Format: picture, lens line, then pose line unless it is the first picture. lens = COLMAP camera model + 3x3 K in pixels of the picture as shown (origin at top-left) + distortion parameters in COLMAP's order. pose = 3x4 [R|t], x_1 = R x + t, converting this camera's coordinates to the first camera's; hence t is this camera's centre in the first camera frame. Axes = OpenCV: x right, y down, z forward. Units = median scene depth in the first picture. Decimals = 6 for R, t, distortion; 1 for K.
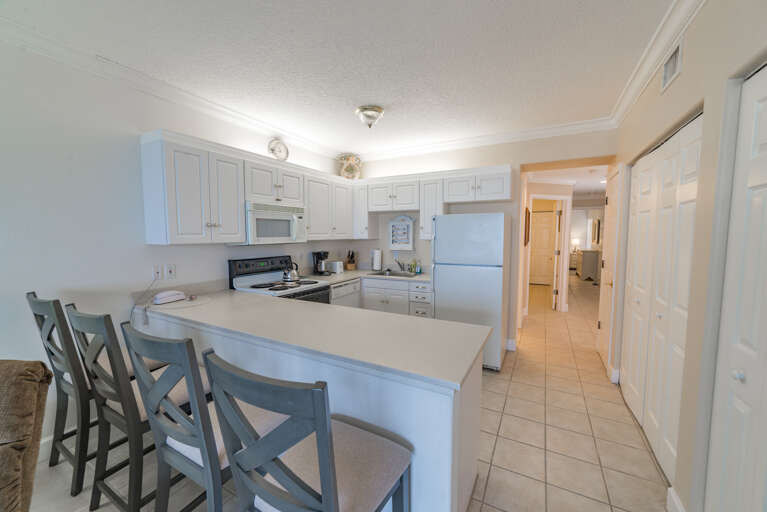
lens RADIAL K [[299.0, 0, 381.1], [0, 299.0, 256.5], [0, 0, 1]] dist [-0.004408, -0.000169]
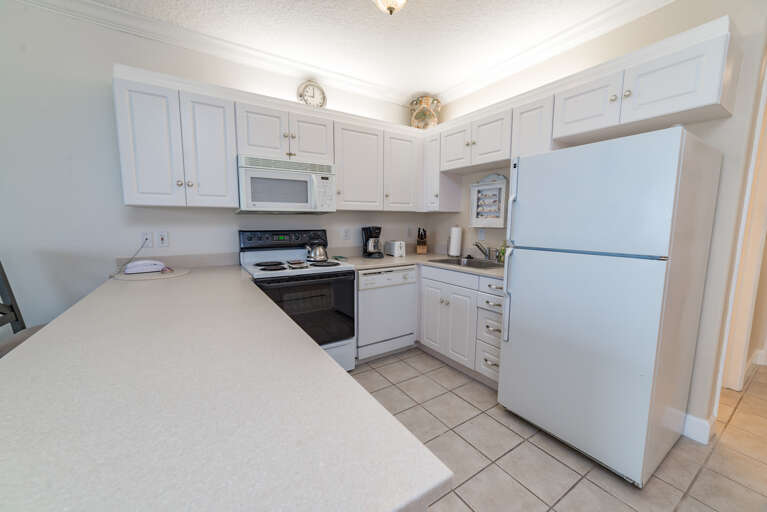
lens RADIAL K [[299.0, 0, 384.2], [0, 299.0, 255.4], [0, 0, 1]] dist [-0.004408, -0.000169]
pose [[0.882264, 0.057598, -0.467218, 0.196708], [-0.039692, 0.998054, 0.048087, 0.019323], [0.469078, -0.023881, 0.882834, 0.344915]]
